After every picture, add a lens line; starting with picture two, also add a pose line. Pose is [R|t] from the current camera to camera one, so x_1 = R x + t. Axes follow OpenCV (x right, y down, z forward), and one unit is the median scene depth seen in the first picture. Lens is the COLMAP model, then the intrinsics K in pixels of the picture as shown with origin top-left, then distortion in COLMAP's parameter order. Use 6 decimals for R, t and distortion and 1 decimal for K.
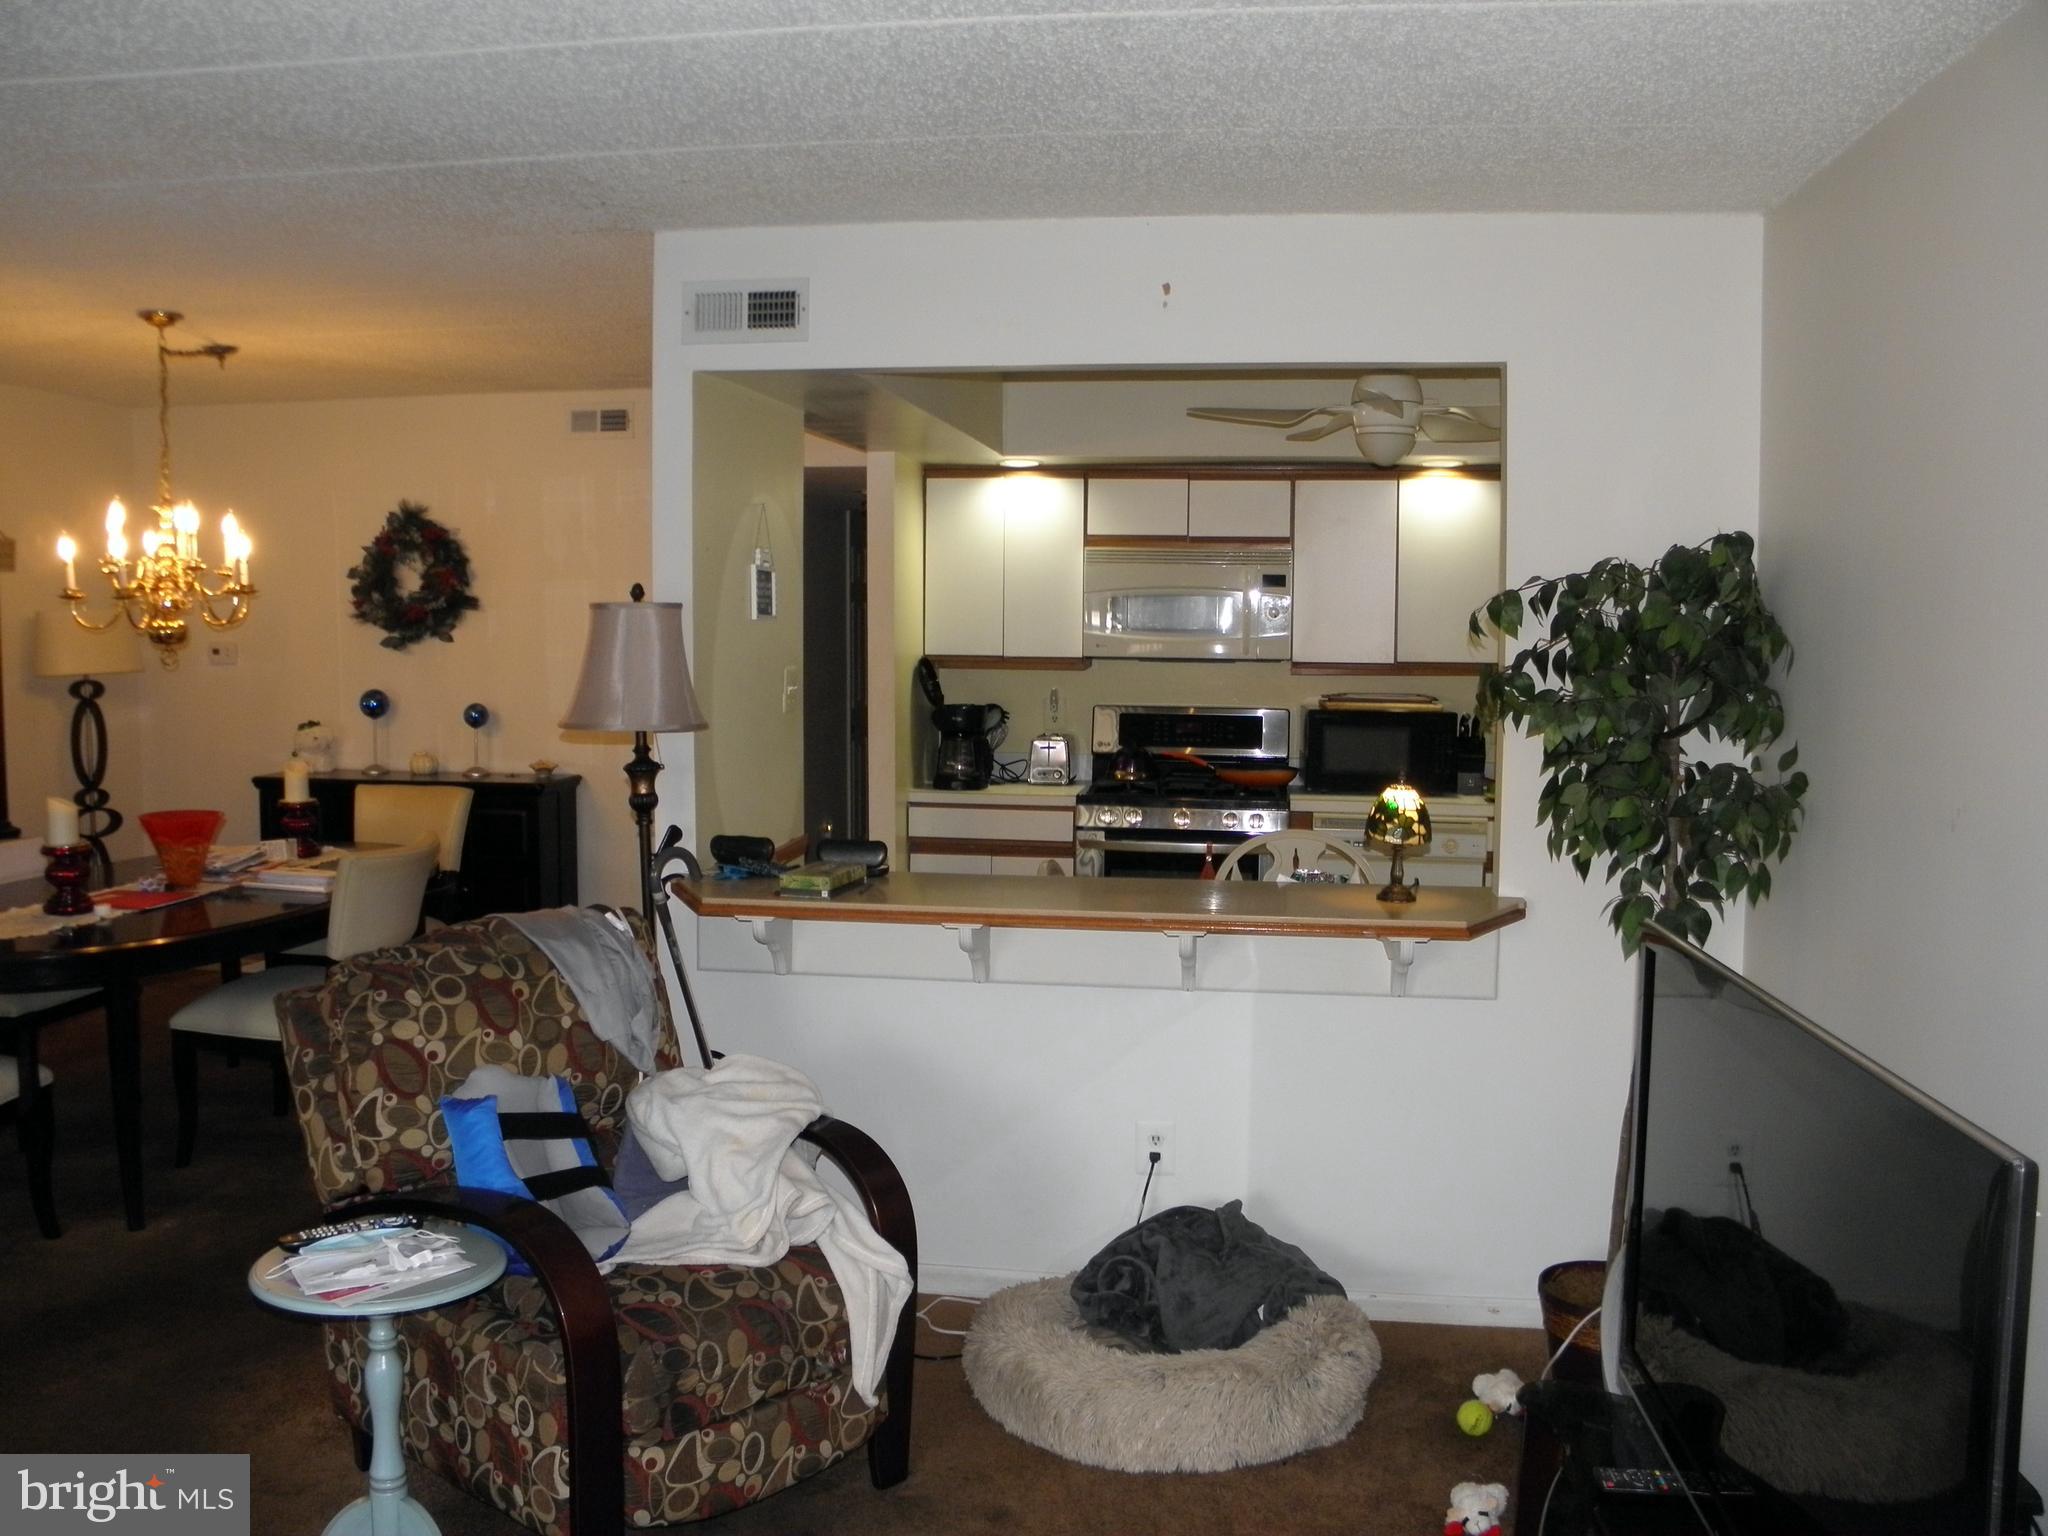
lens RADIAL K [[1711.9, 0, 997.2], [0, 1711.9, 761.9], [0, 0, 1]] dist [-0.191991, 0.165726]
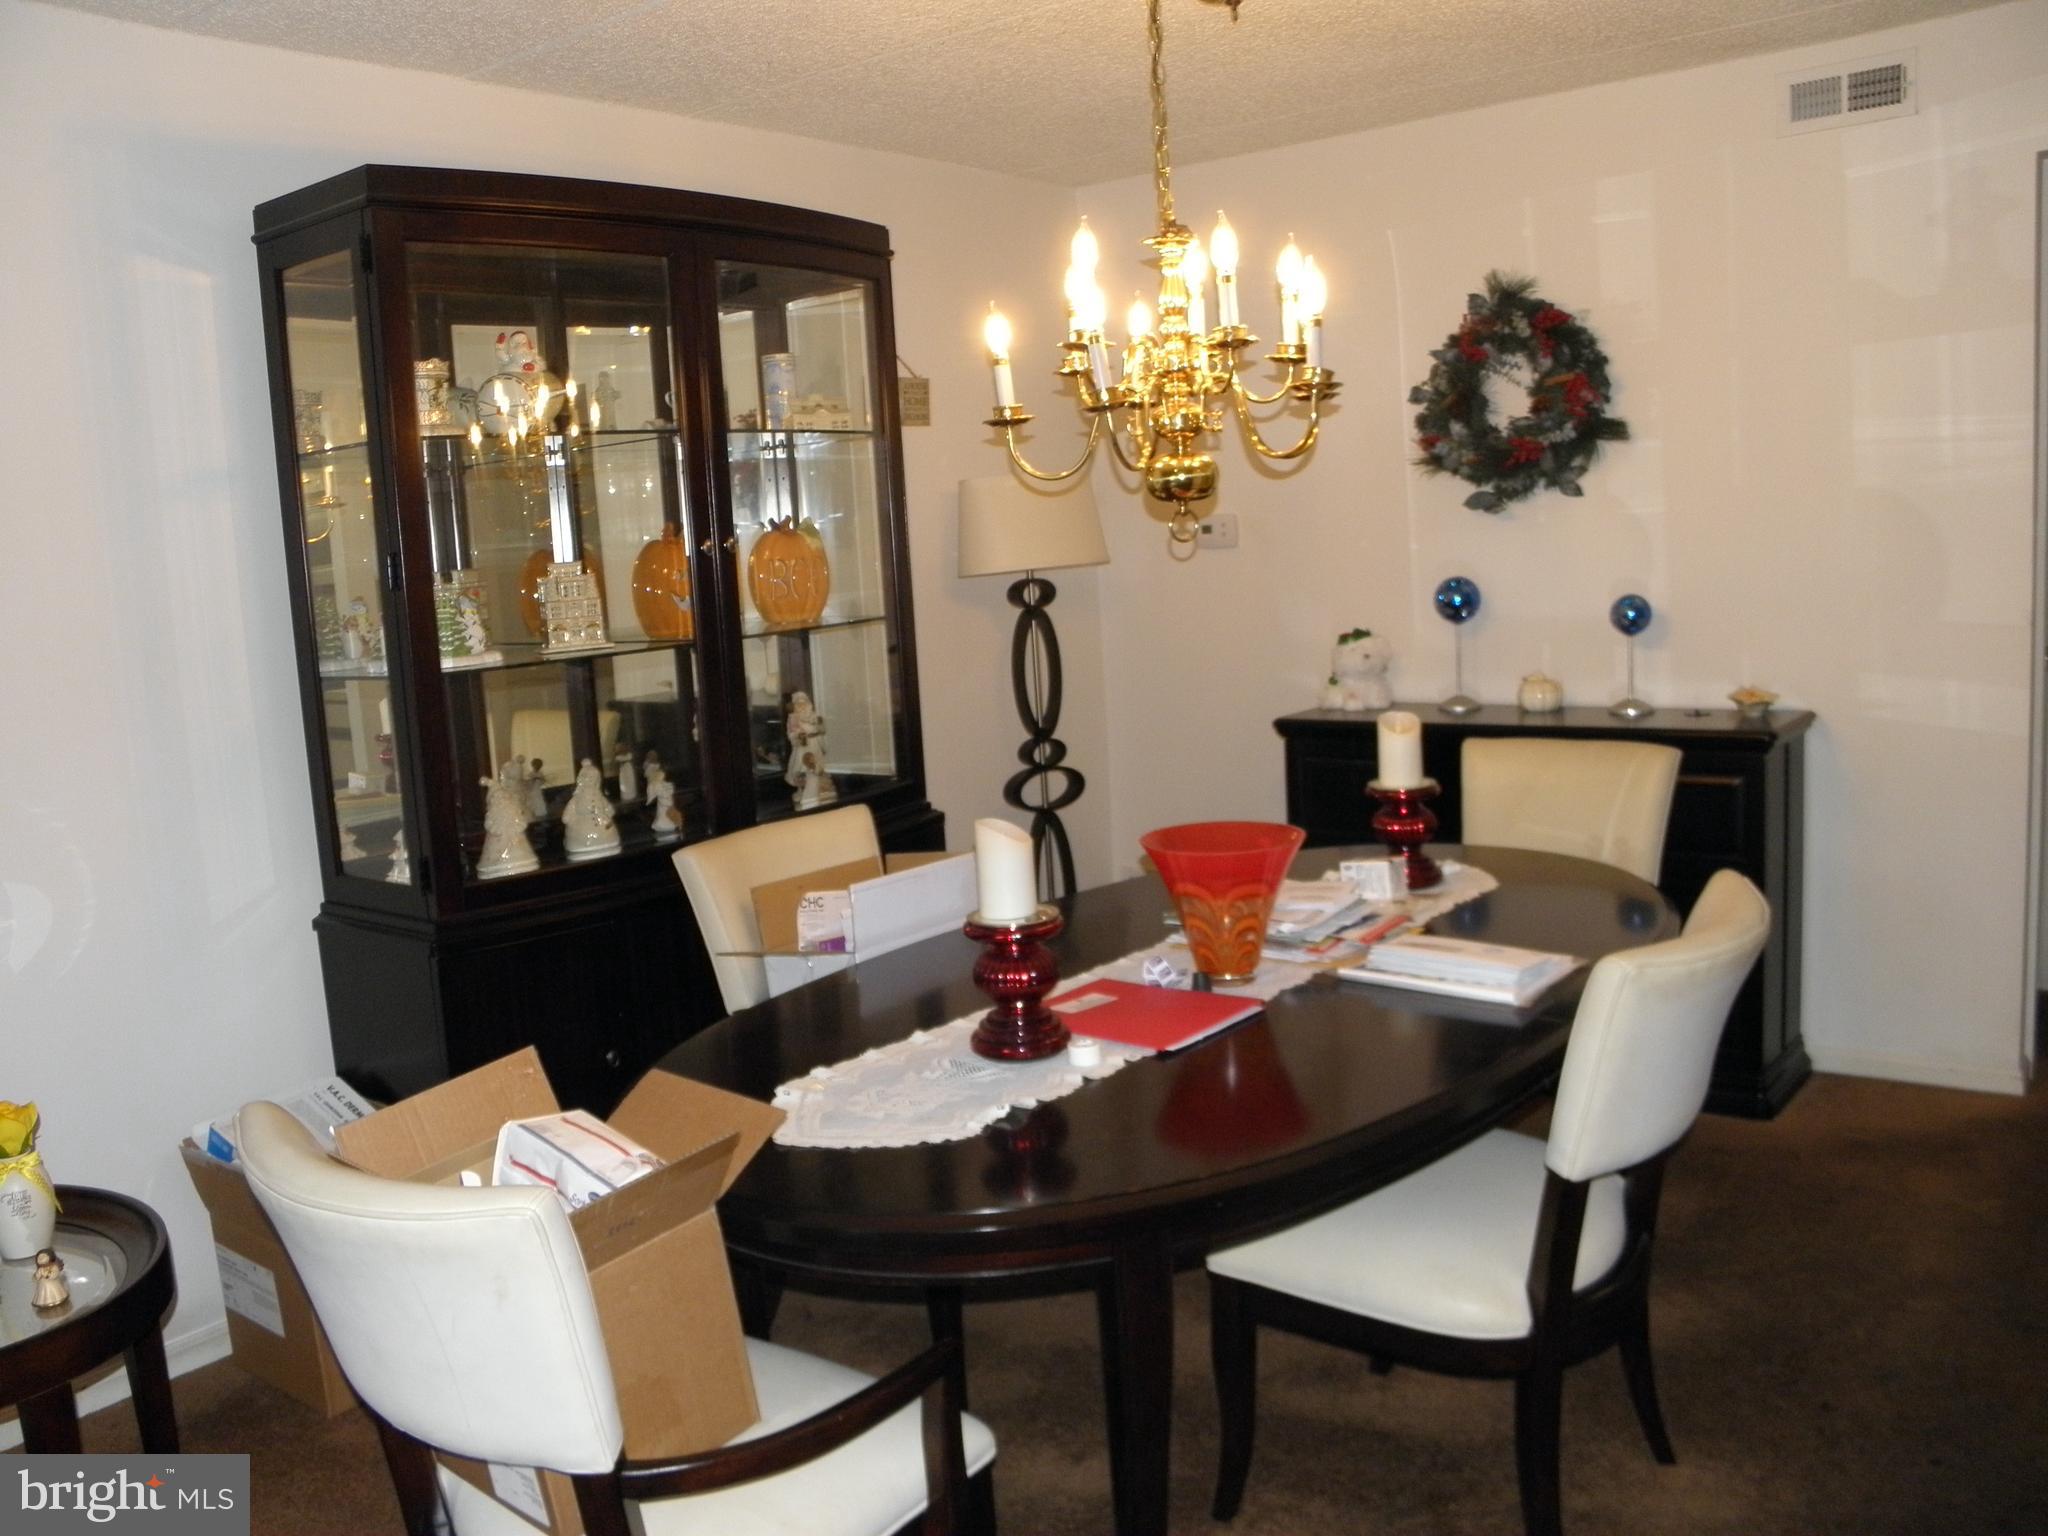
lens RADIAL K [[1711.9, 0, 997.2], [0, 1711.9, 761.9], [0, 0, 1]] dist [-0.191991, 0.165726]
pose [[0.866759, 0.008166, -0.498660, -0.294070], [0.025679, 0.997809, 0.060973, -0.024386], [0.498066, -0.065654, 0.864650, 0.514661]]
